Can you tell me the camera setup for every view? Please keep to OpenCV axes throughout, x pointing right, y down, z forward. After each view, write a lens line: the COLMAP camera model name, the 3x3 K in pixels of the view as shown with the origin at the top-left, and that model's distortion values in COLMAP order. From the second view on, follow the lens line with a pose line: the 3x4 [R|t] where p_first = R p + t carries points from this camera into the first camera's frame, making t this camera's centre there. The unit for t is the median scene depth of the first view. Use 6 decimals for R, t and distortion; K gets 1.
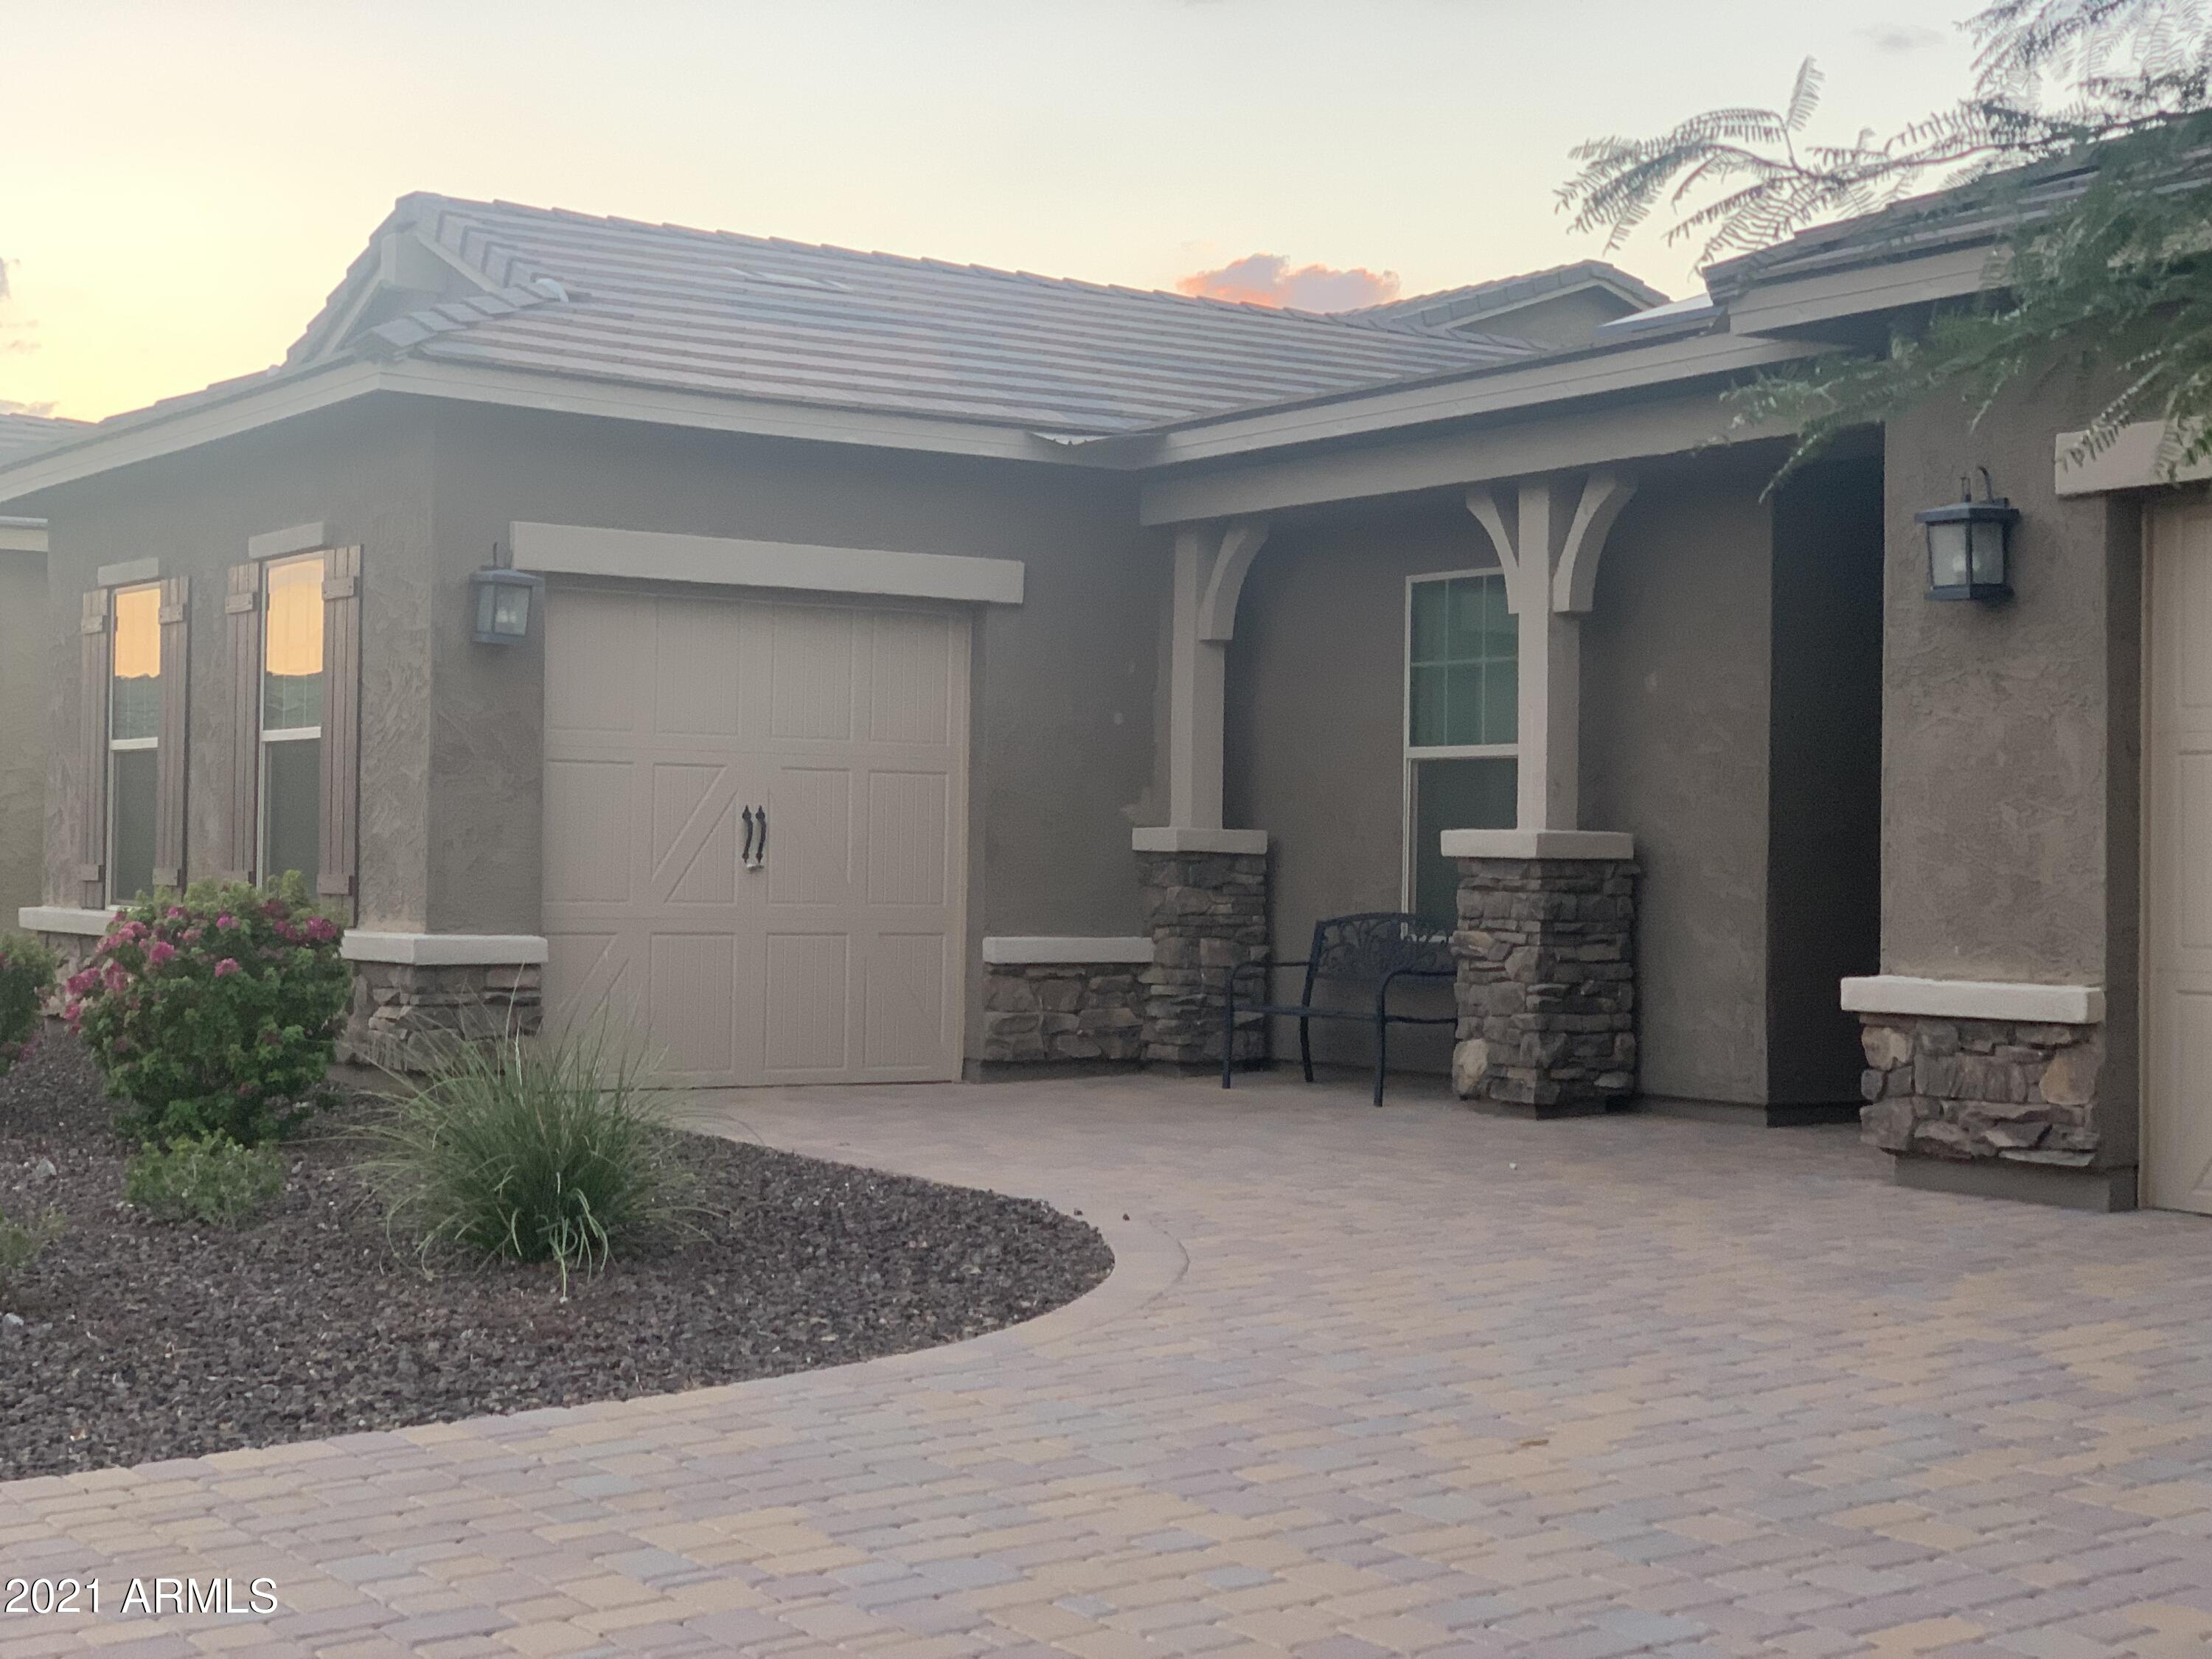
lens RADIAL K [[3295.2, 0, 1106.0], [0, 3295.2, 829.5], [0, 0, 1]] dist [0.053165, 0.128005]
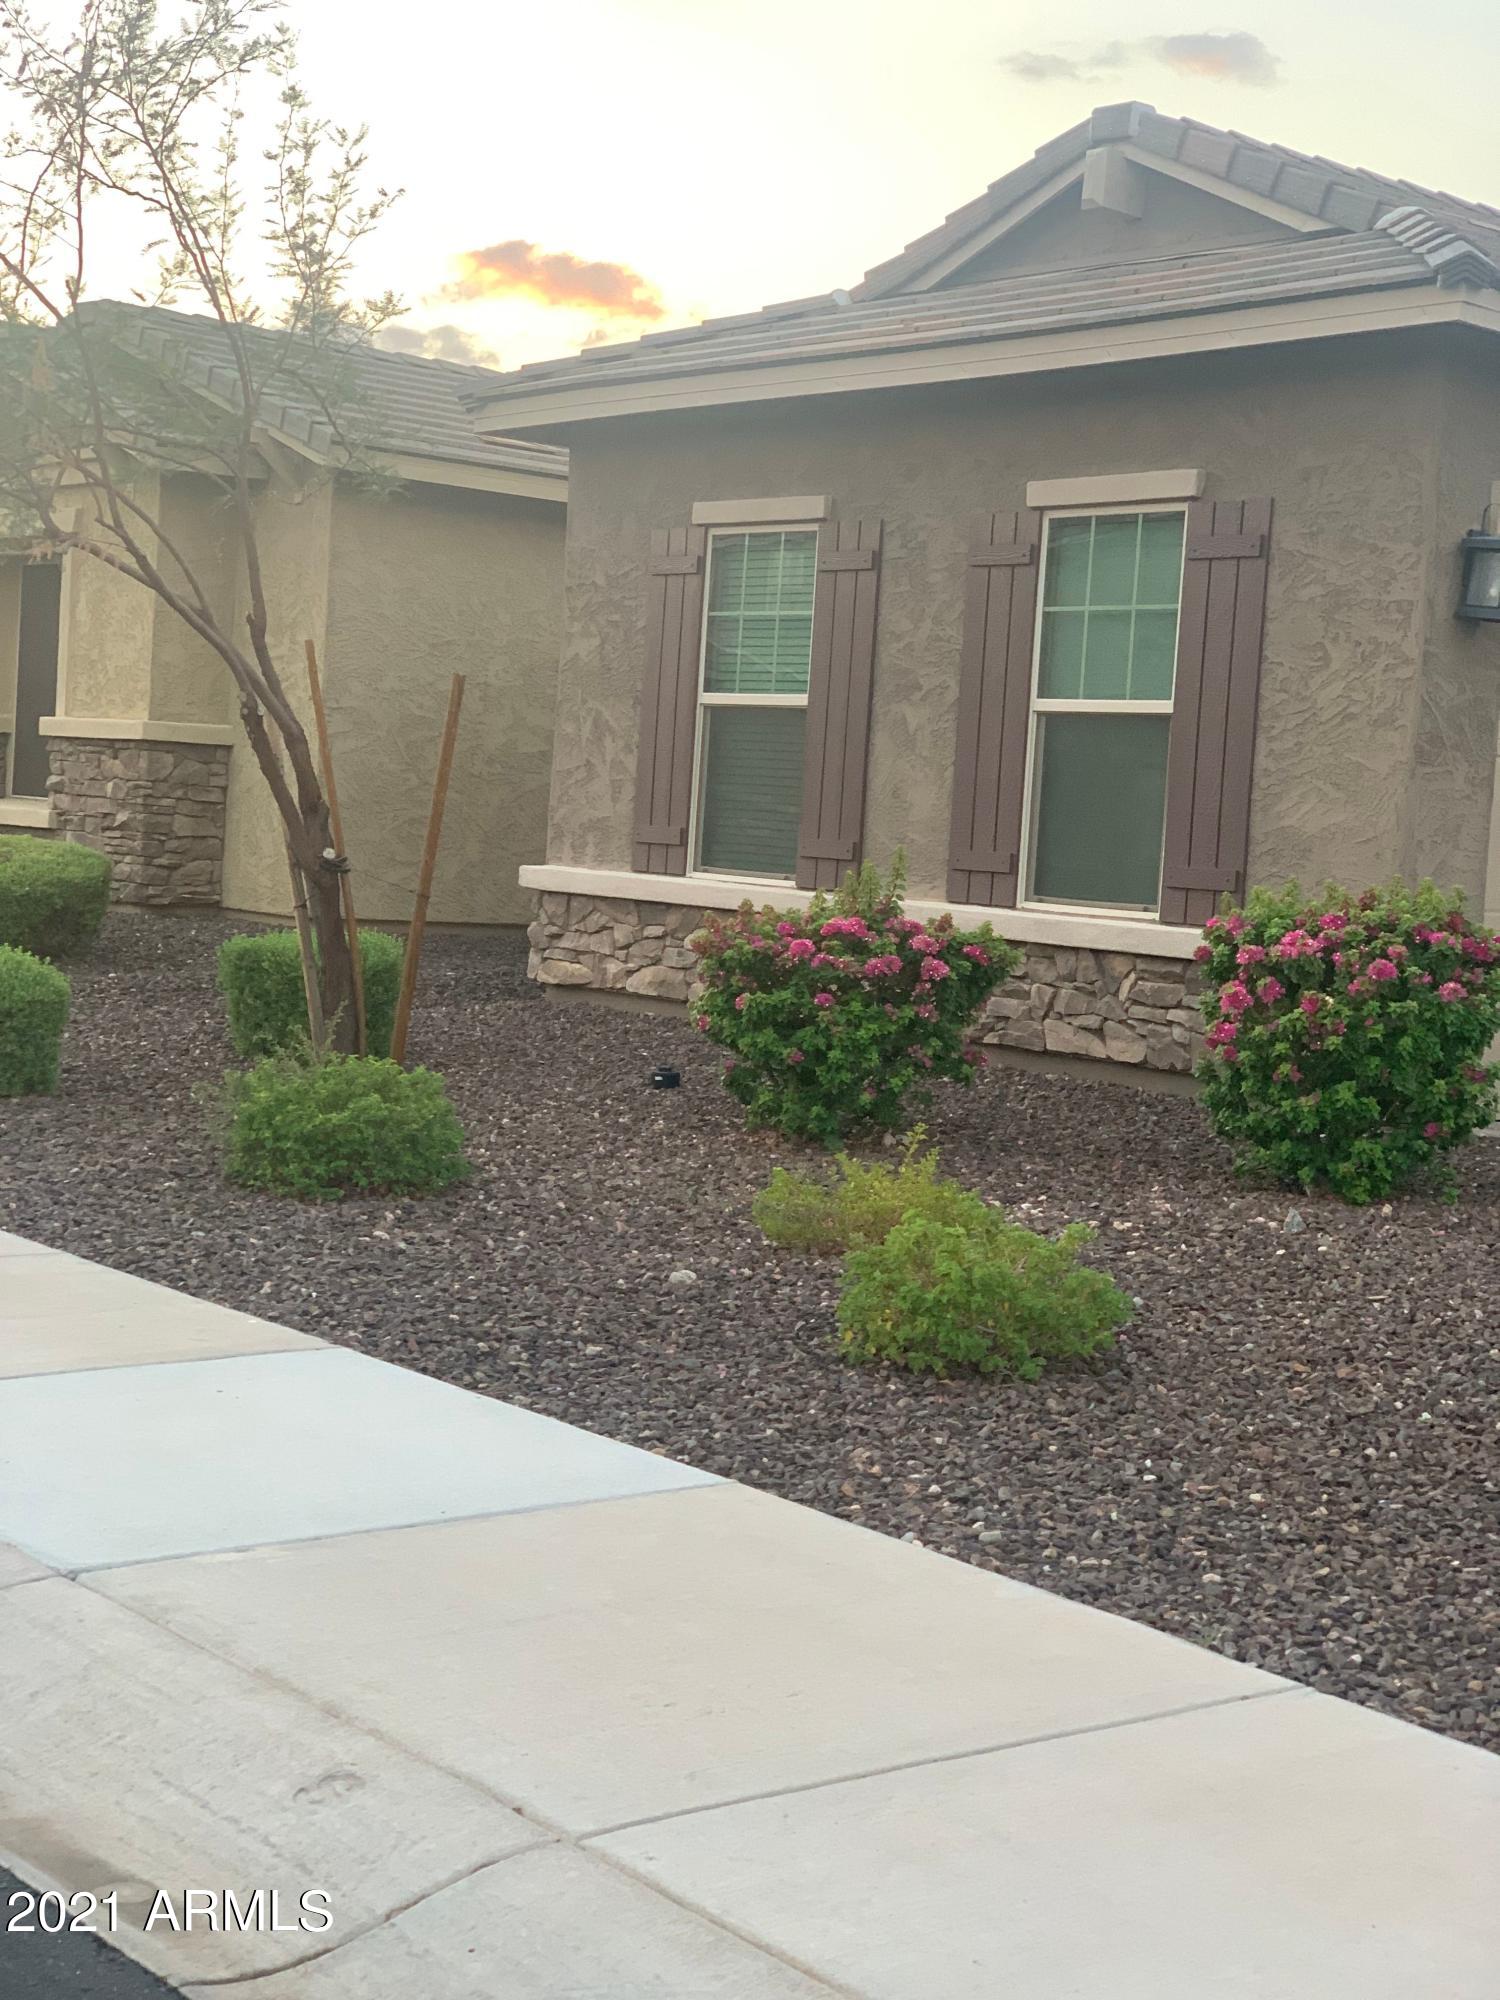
lens RADIAL K [[2979.4, 0, 750.0], [0, 2979.4, 1000.0], [0, 0, 1]] dist [0.053165, 0.128005]
pose [[0.993687, 0.040423, 0.104649, -0.373241], [-0.048278, 0.996115, 0.073650, -0.003437], [-0.101265, -0.078237, 0.991778, 0.176589]]
